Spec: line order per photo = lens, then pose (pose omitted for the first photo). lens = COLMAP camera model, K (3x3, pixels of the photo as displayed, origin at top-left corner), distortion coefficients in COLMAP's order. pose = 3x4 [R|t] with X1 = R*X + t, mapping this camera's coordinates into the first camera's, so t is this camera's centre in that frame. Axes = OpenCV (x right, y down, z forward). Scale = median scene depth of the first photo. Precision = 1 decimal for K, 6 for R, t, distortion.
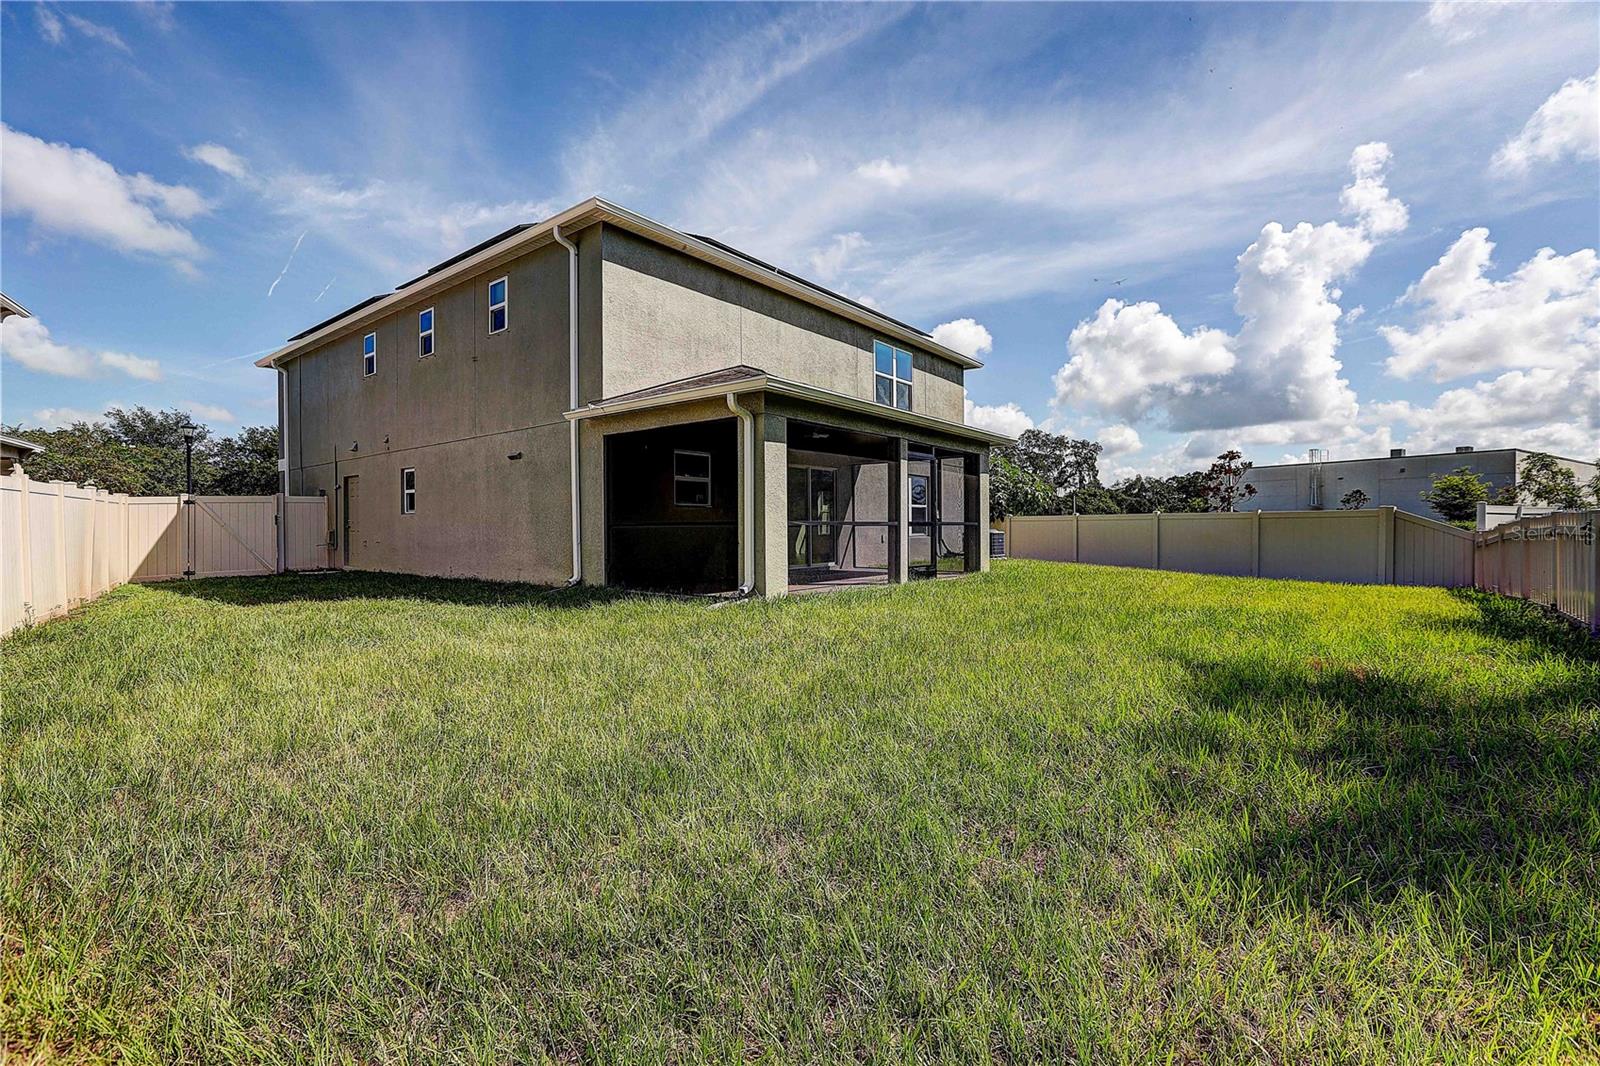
lens RADIAL K [[729.7, 0, 800.0], [0, 729.7, 533.0], [0, 0, 1]] dist [-0.055139, 0.019276]
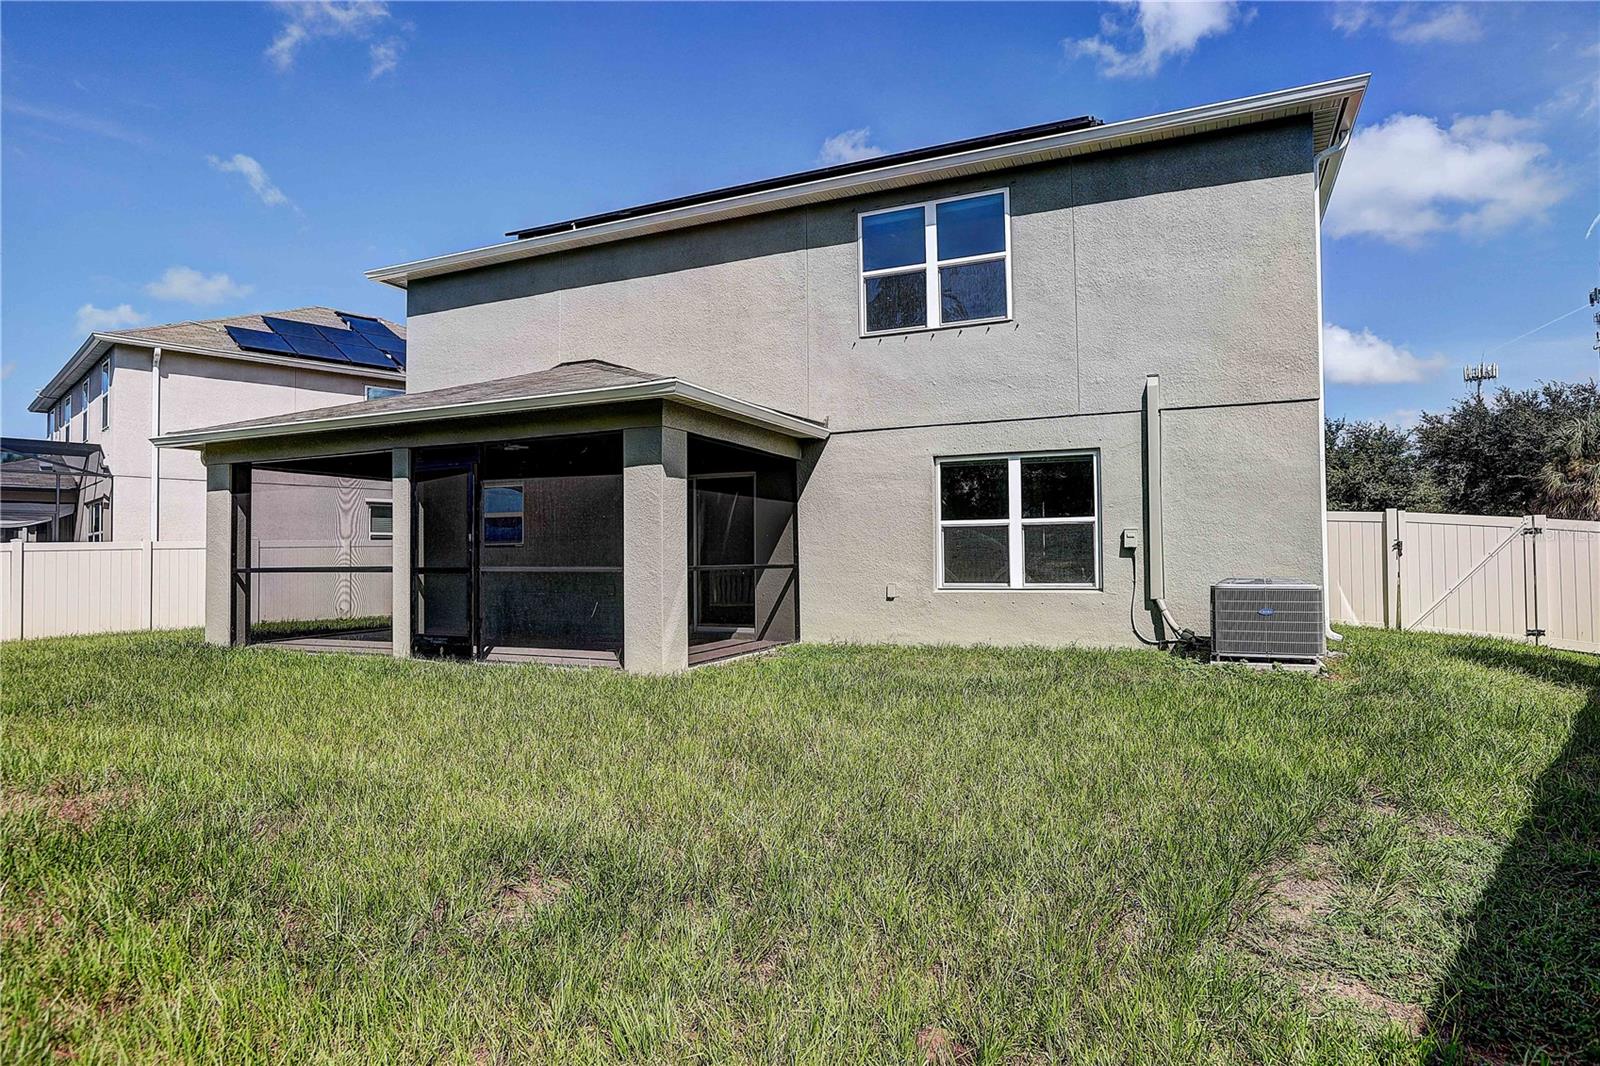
lens RADIAL K [[898.9, 0, 800.0], [0, 898.9, 533.0], [0, 0, 1]] dist [-0.033568, 0.001026]
pose [[0.228566, -0.024788, -0.973213, 0.926684], [-0.001339, 0.999667, -0.025776, -0.025479], [0.973527, 0.007195, 0.228457, 1.050377]]
